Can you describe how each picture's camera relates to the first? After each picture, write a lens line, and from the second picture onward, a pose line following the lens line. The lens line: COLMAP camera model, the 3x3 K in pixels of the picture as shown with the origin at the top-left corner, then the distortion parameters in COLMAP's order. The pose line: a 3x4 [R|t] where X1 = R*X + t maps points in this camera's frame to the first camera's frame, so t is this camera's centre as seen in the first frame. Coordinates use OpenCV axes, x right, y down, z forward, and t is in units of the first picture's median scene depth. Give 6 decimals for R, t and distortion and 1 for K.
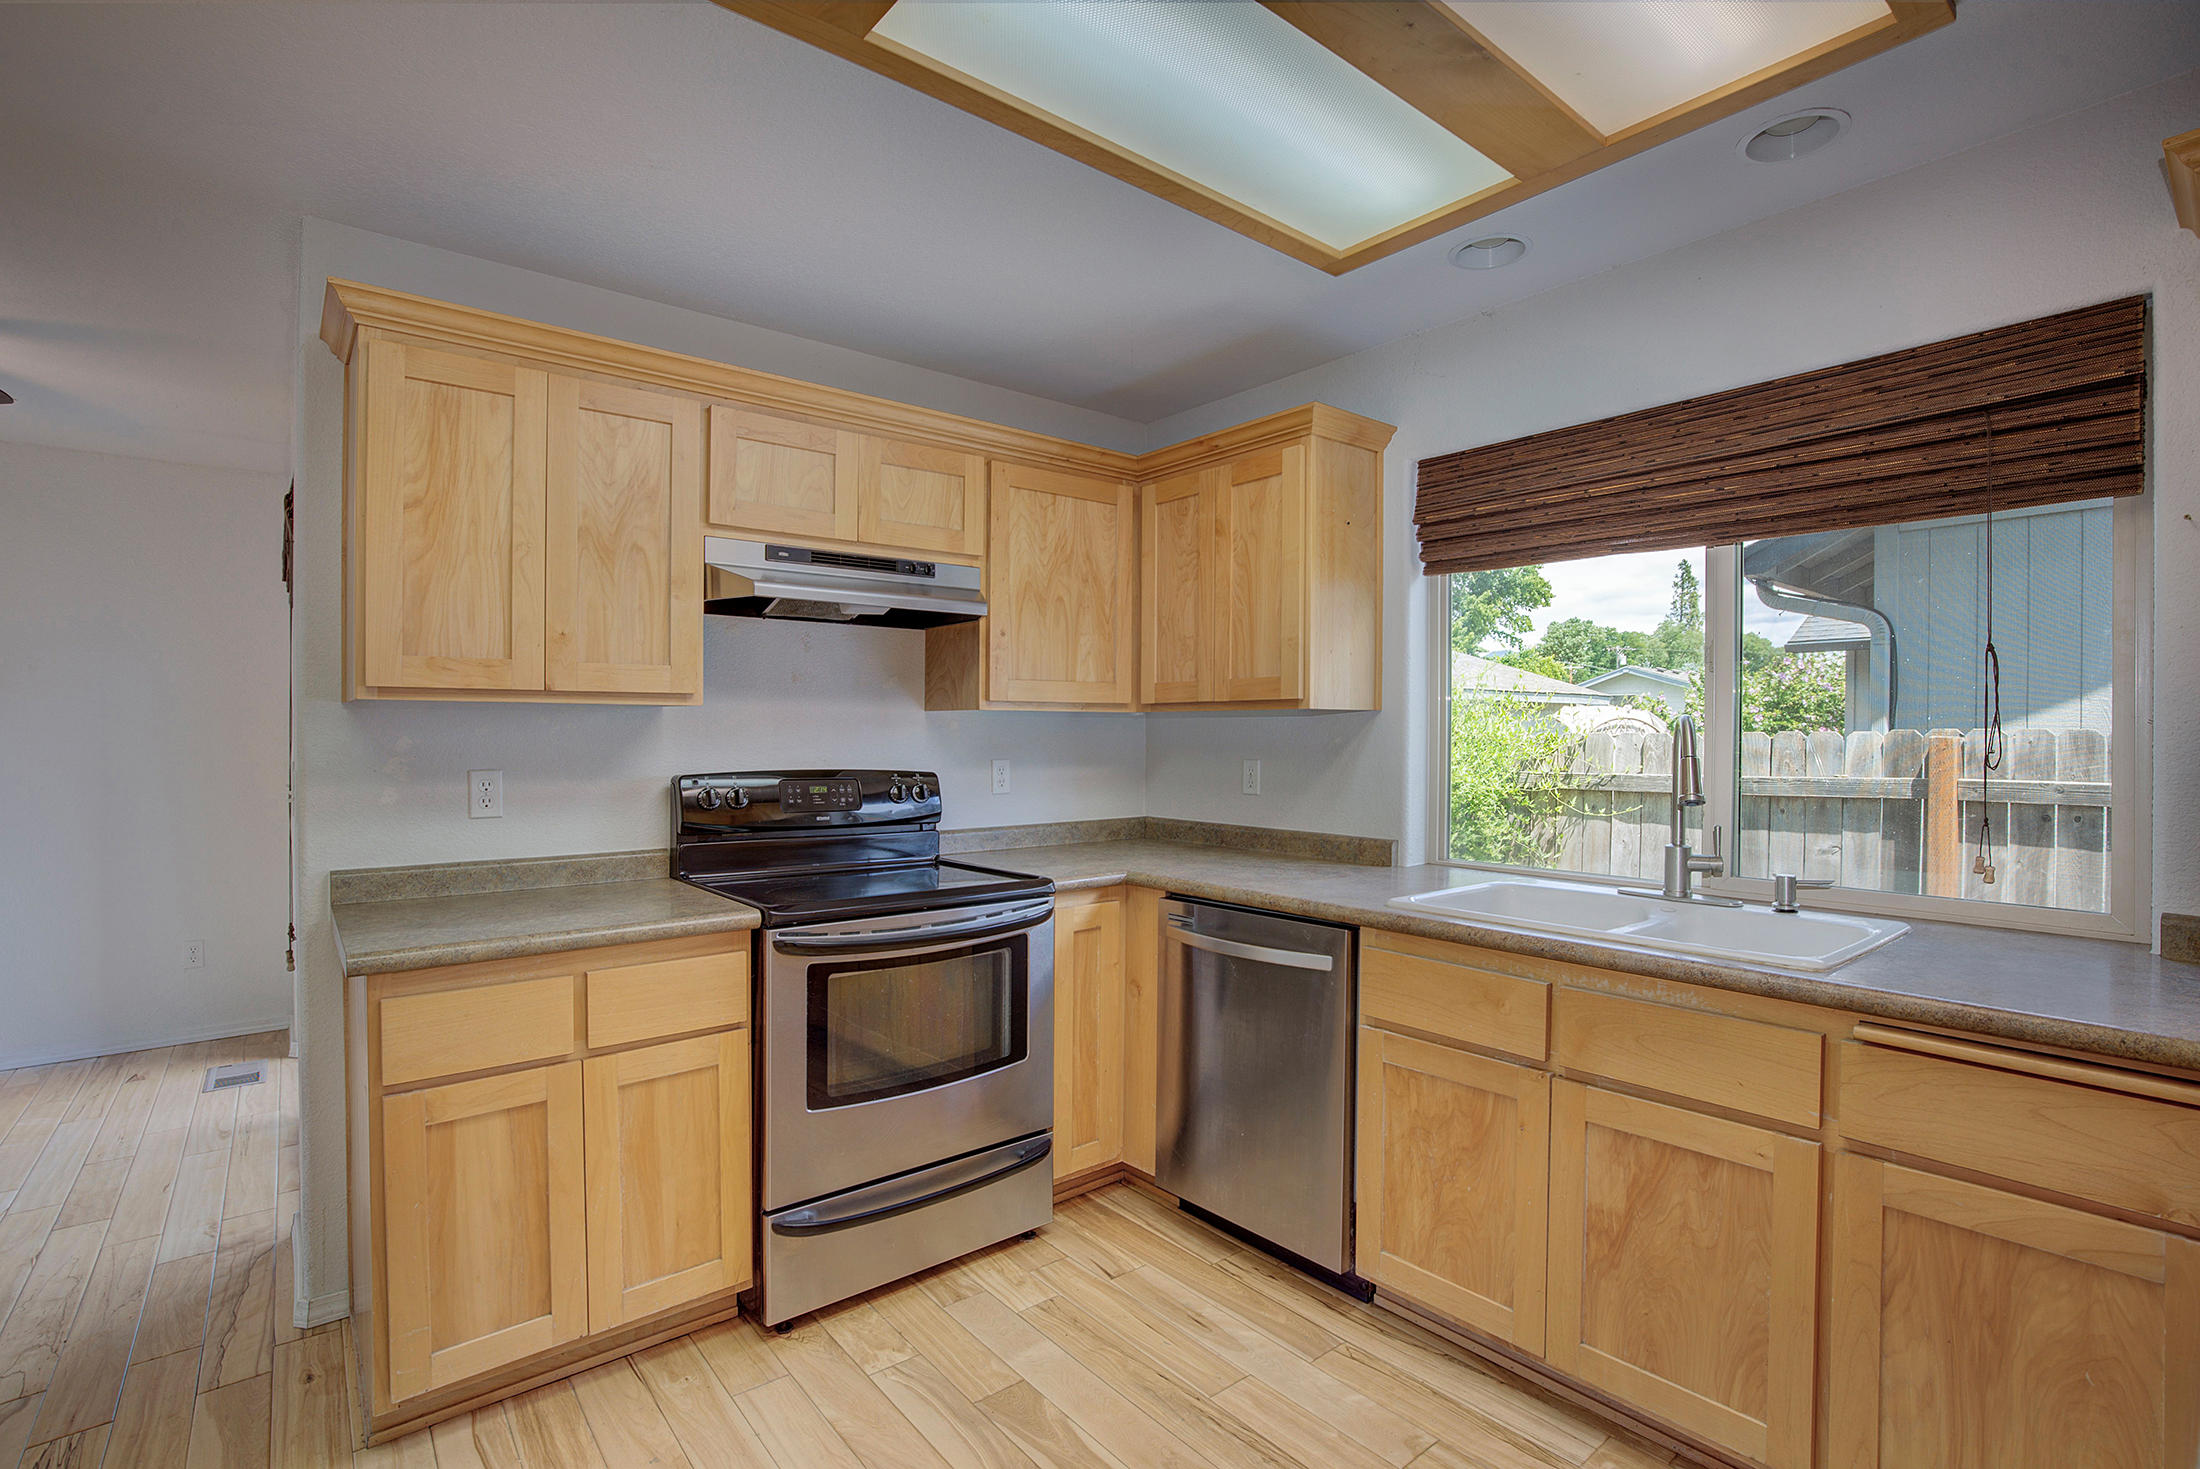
lens RADIAL K [[1022.9, 0, 1086.3], [0, 1022.9, 716.6], [0, 0, 1]] dist [-0.018735, 0.003349]
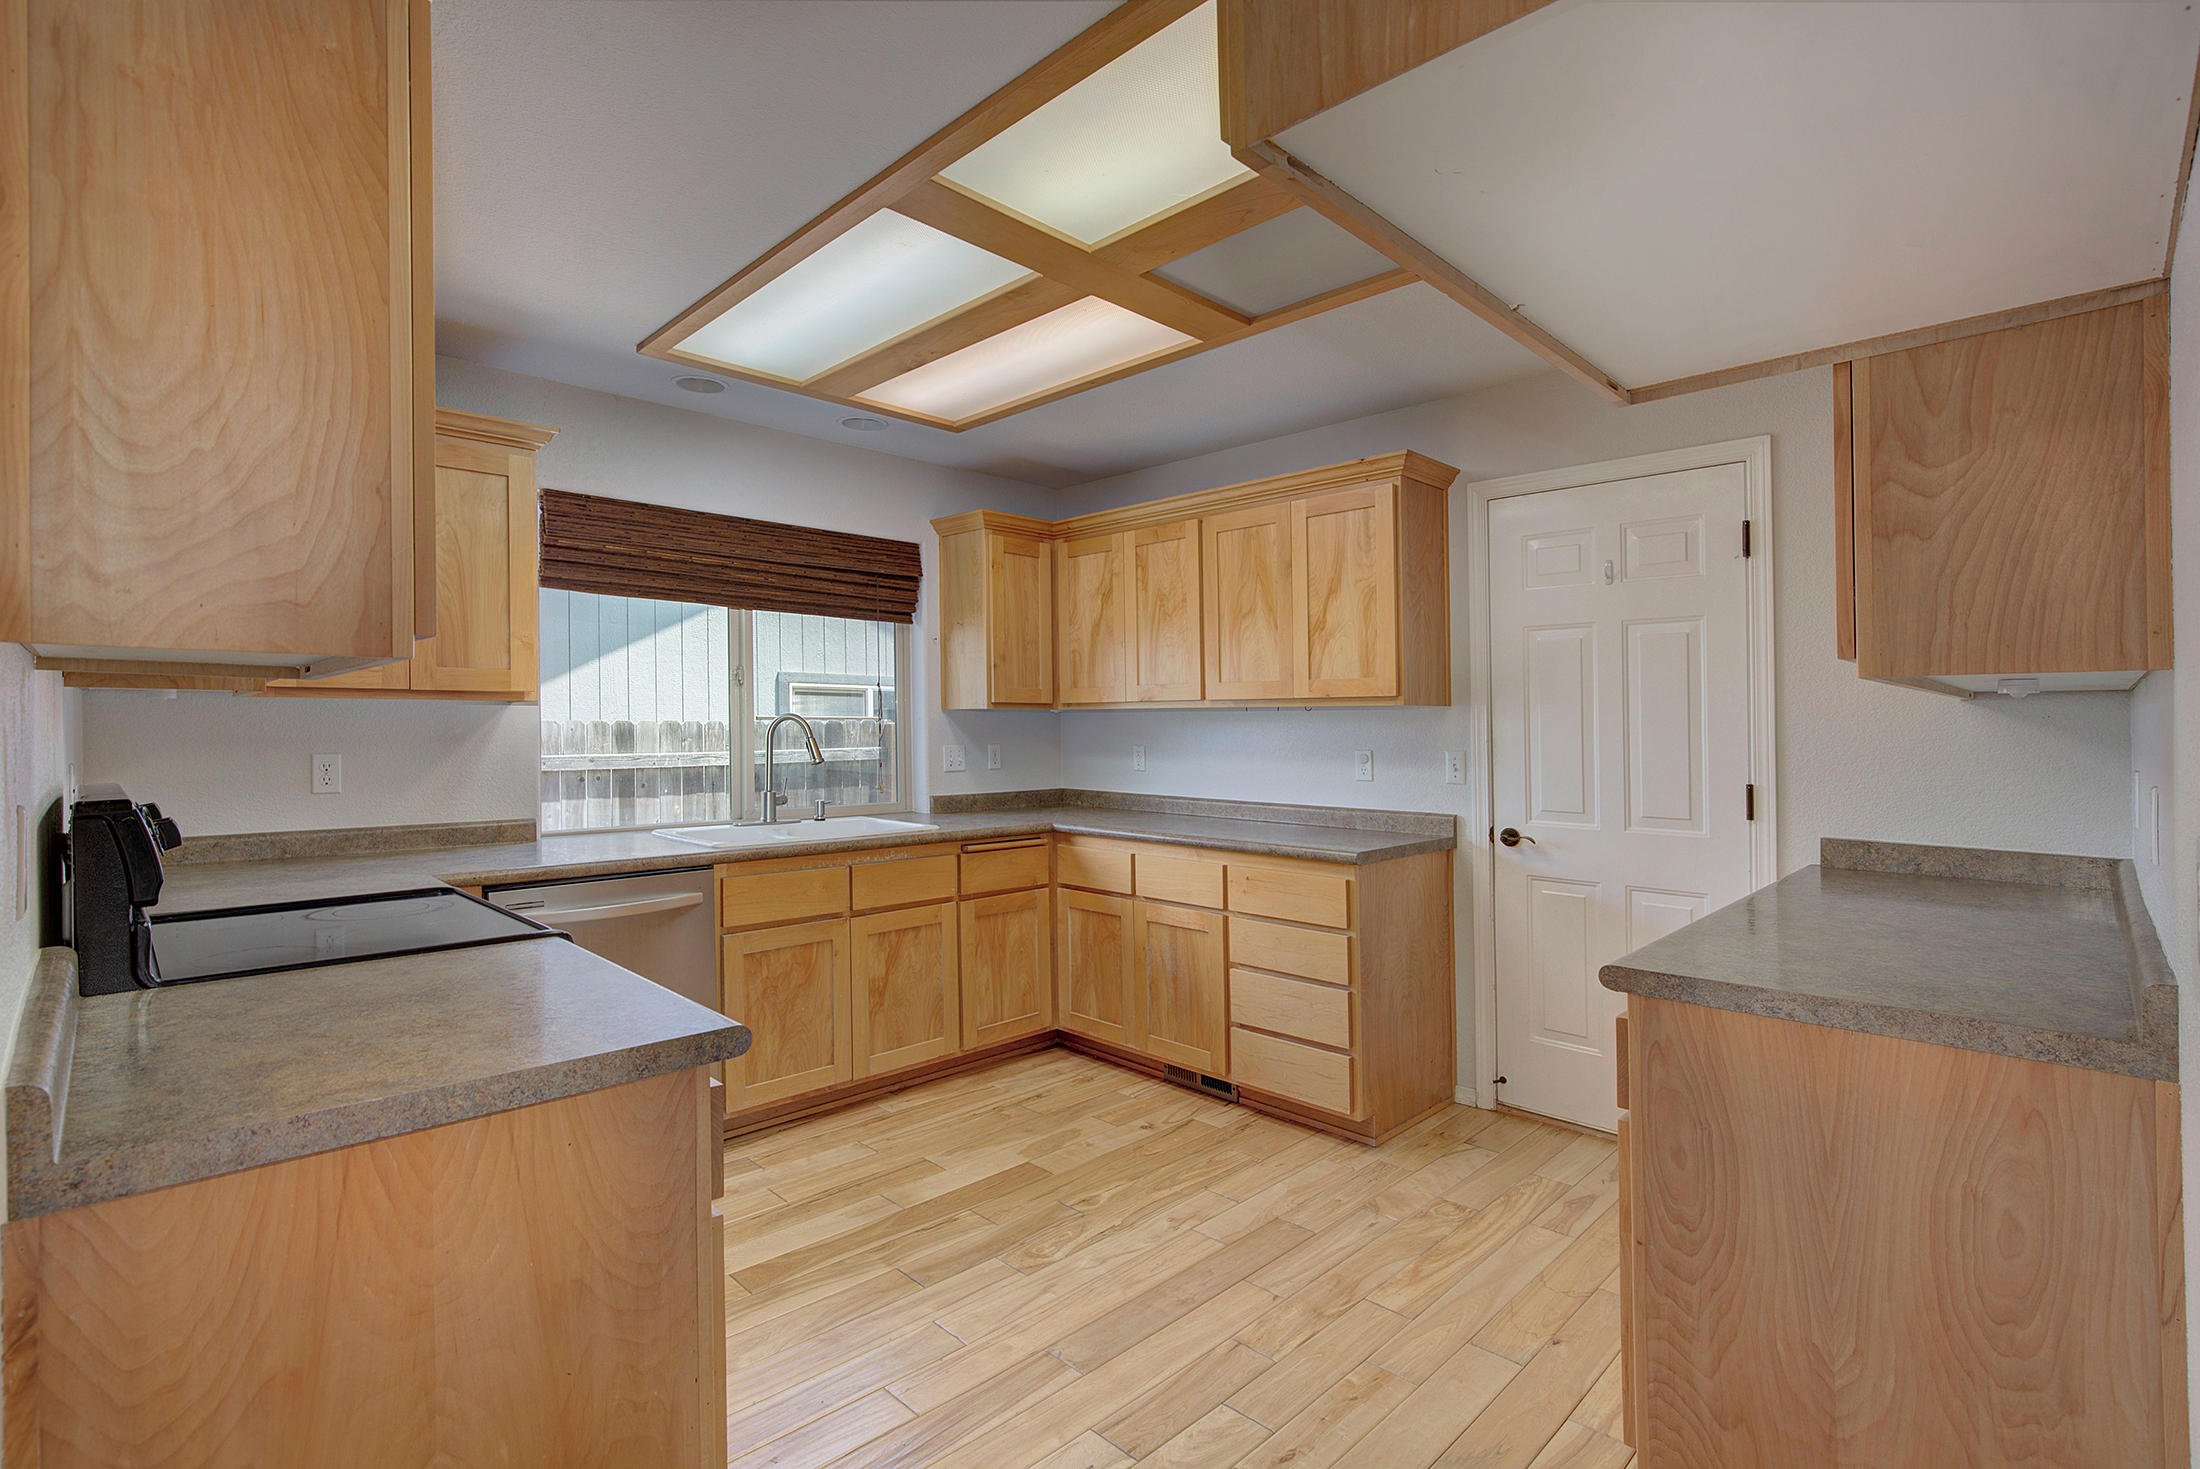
lens RADIAL K [[1022.9, 0, 1123.6], [0, 1022.9, 671.7], [0, 0, 1]] dist [-0.018735, 0.003349]
pose [[-0.111846, 0.051398, 0.992395, -1.130551], [-0.016538, 0.998427, -0.053574, 0.010755], [-0.993588, -0.022405, -0.110820, 0.600731]]
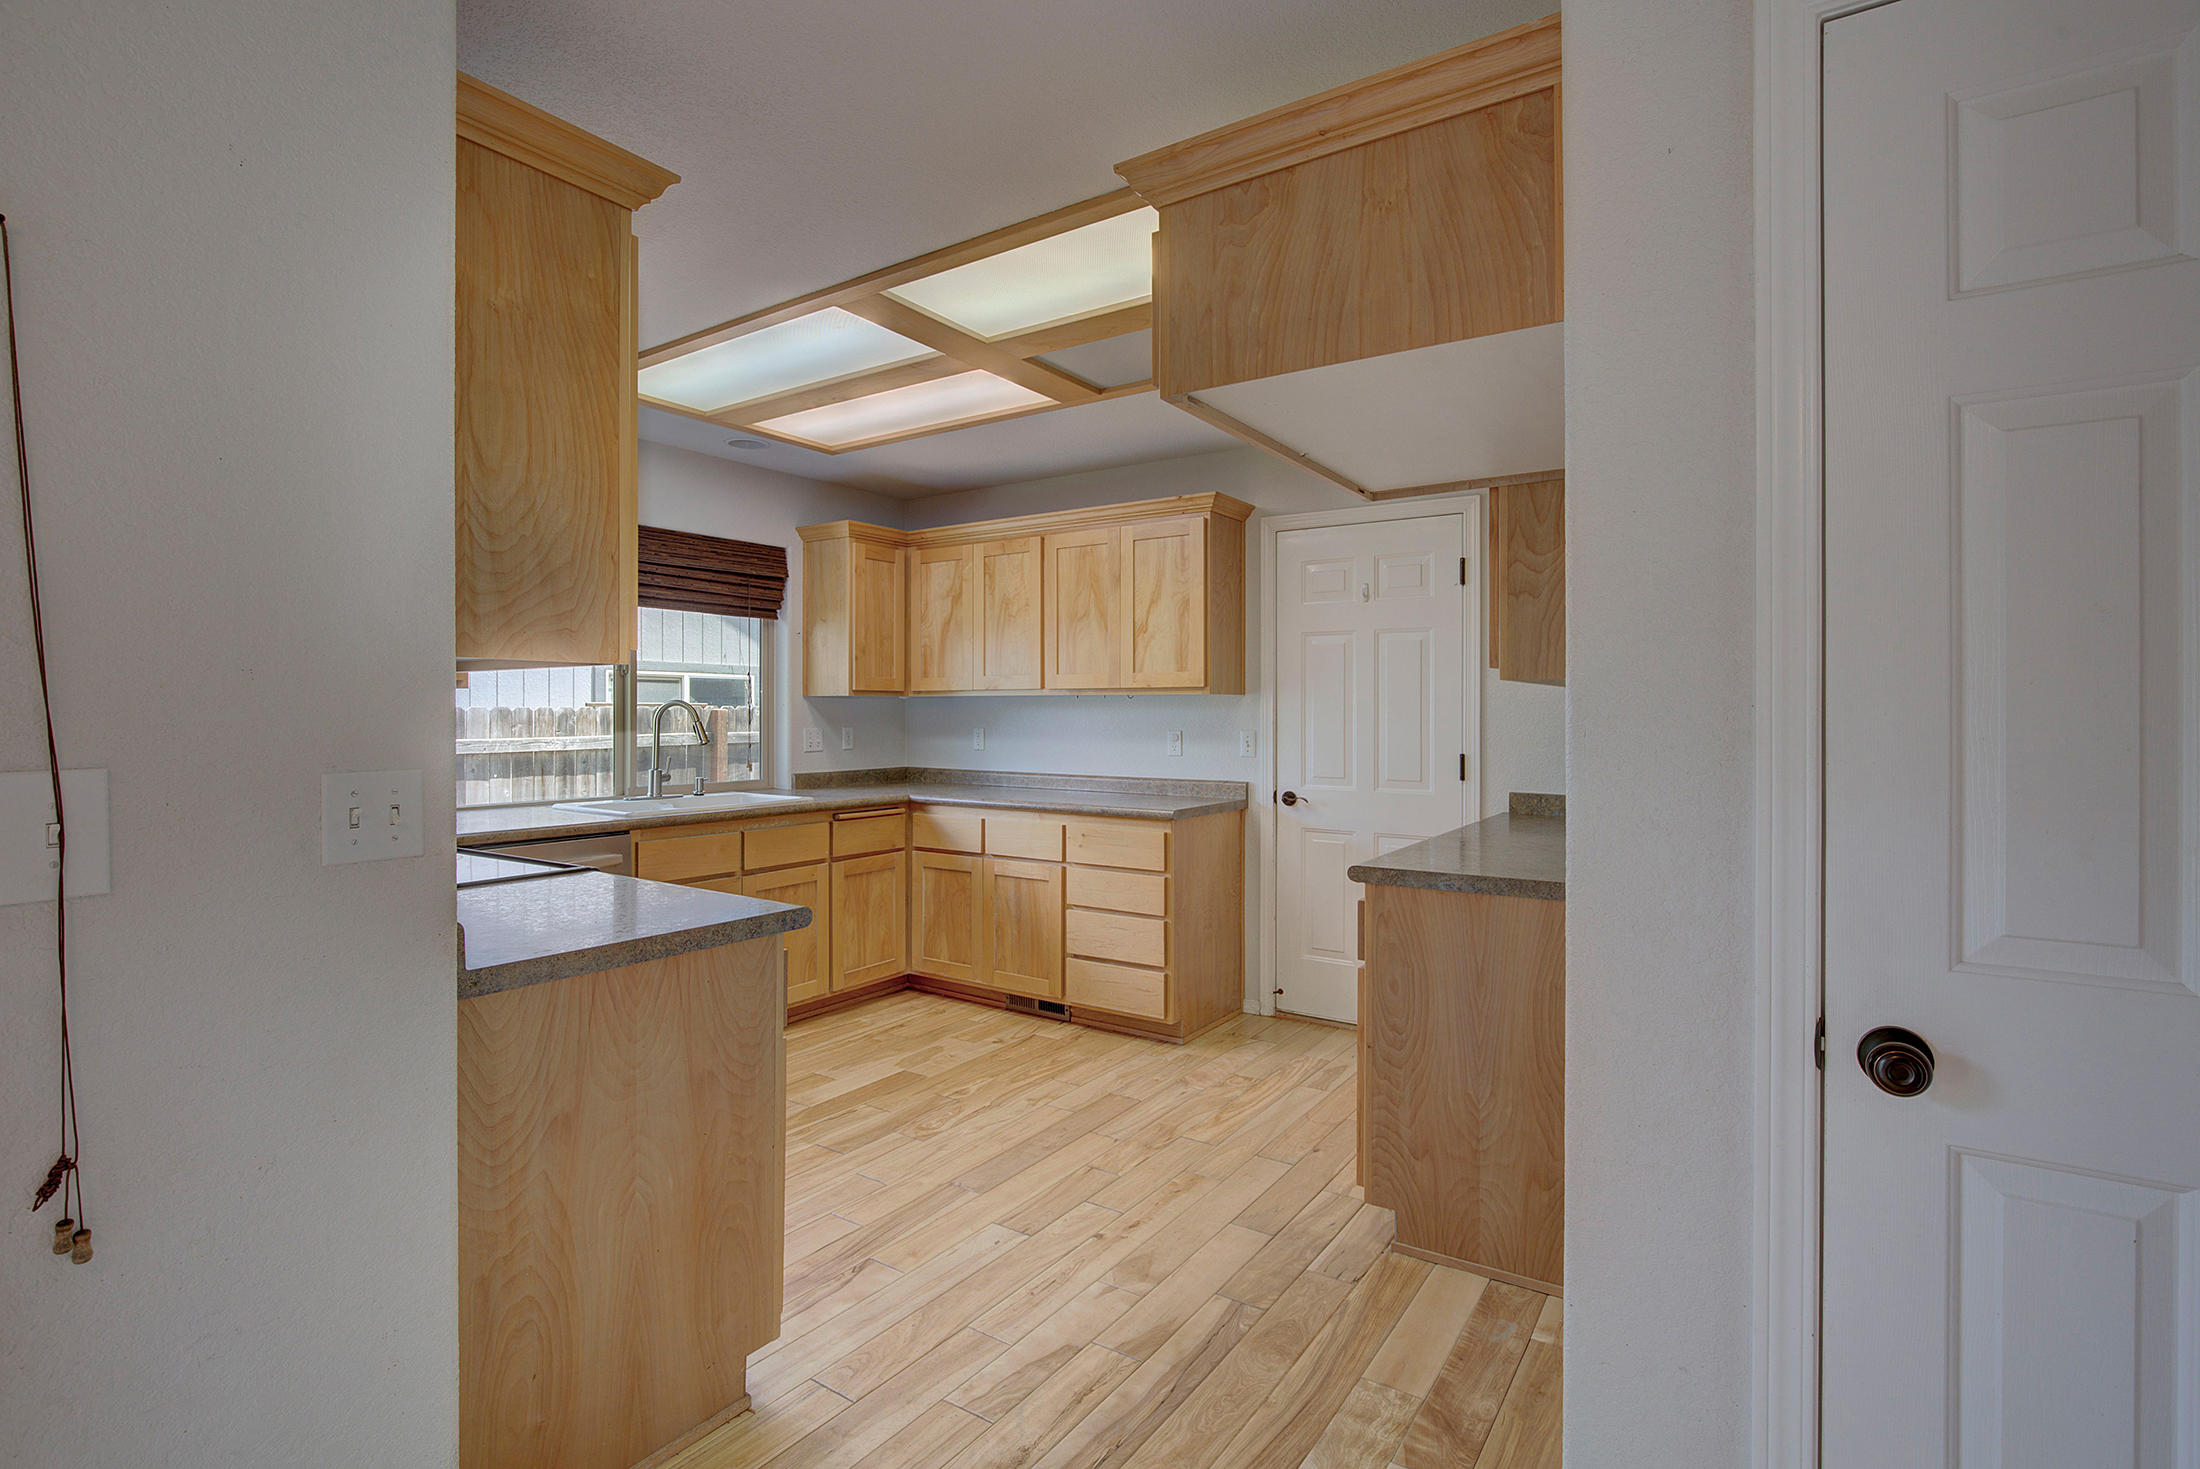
lens RADIAL K [[1022.9, 0, 1078.5], [0, 1022.9, 703.8], [0, 0, 1]] dist [-0.018735, 0.003349]
pose [[-0.270950, 0.007511, 0.962564, -1.414856], [-0.016838, 0.999780, -0.012541, 0.017354], [-0.962446, -0.019605, -0.270763, 0.756402]]
